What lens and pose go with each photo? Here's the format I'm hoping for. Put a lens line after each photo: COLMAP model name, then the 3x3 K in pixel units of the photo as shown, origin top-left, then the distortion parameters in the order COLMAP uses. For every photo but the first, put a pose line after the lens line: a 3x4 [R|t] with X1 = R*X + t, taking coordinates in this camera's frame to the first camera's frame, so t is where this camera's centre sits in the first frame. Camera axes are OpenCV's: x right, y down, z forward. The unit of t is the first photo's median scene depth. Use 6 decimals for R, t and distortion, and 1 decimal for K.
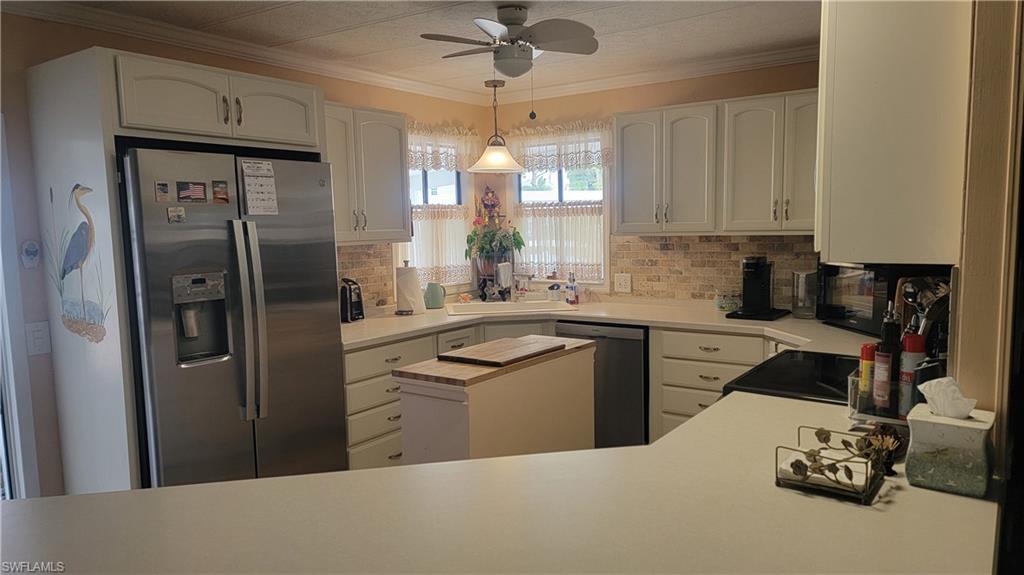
lens RADIAL K [[708.5, 0, 514.2], [0, 708.5, 296.4], [0, 0, 1]] dist [0.078876, -0.061796]
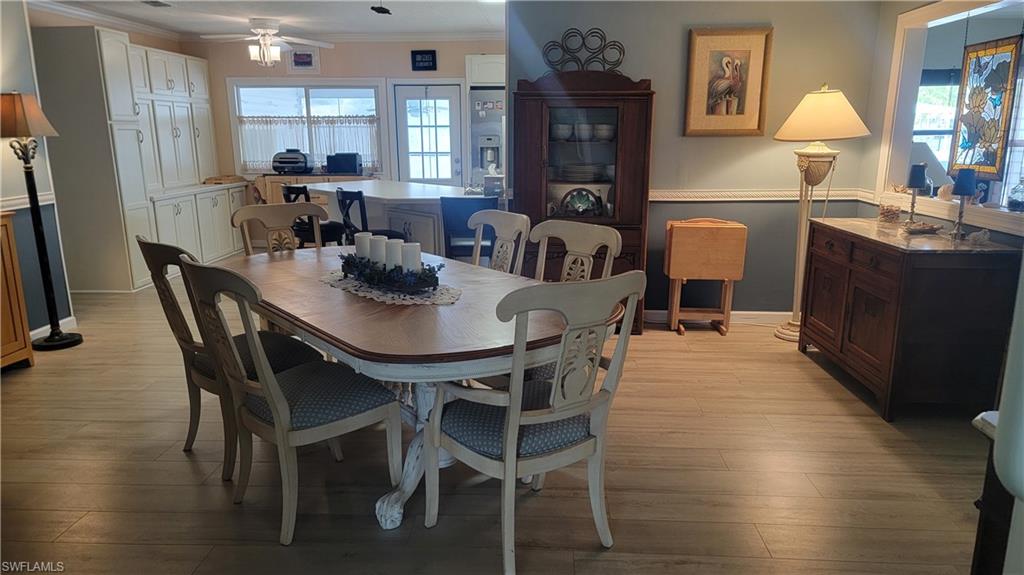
lens RADIAL K [[708.5, 0, 509.9], [0, 708.5, 285.1], [0, 0, 1]] dist [0.078876, -0.061796]
pose [[0.530125, 0.199075, -0.824219, 1.821372], [-0.099544, 0.979938, 0.172661, 0.045313], [0.842056, -0.009486, 0.539306, -0.371330]]
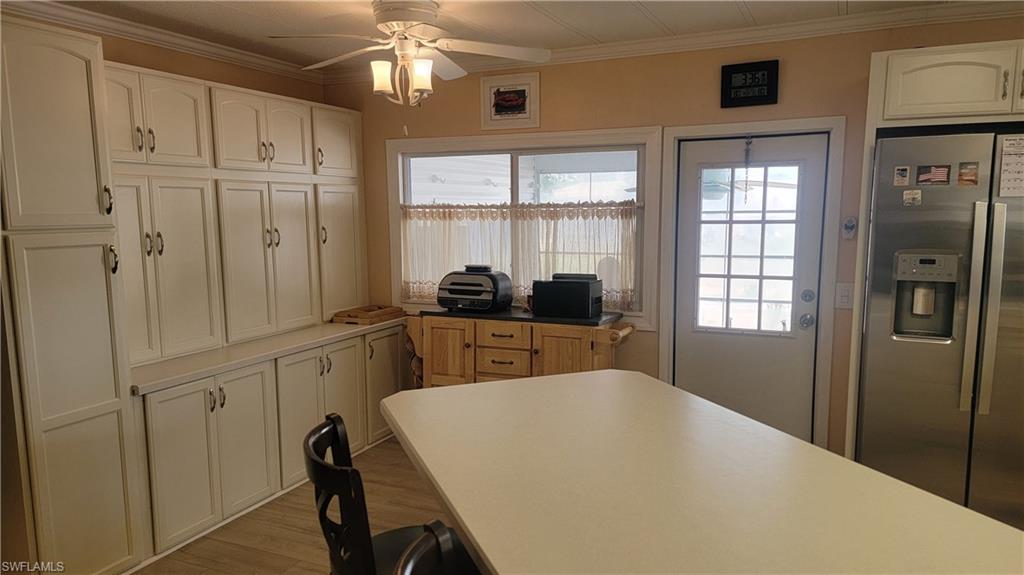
lens RADIAL K [[708.5, 0, 503.5], [0, 708.5, 304.6], [0, 0, 1]] dist [0.078876, -0.061796]
pose [[0.175282, 0.154823, -0.972268, 0.448501], [-0.105737, 0.984806, 0.137757, -0.036556], [0.978824, 0.078659, 0.188989, 0.196558]]
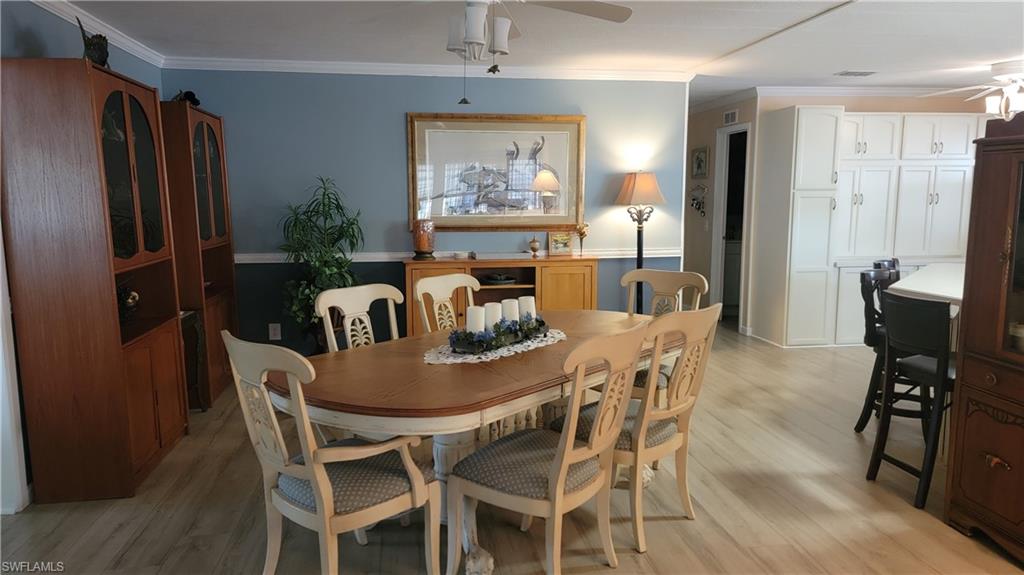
lens RADIAL K [[708.5, 0, 515.6], [0, 708.5, 293.8], [0, 0, 1]] dist [0.078876, -0.061796]
pose [[-0.718010, 0.118852, -0.685810, 1.620085], [-0.058031, 0.971661, 0.229146, -0.085412], [0.693609, 0.204327, -0.690765, 0.749128]]
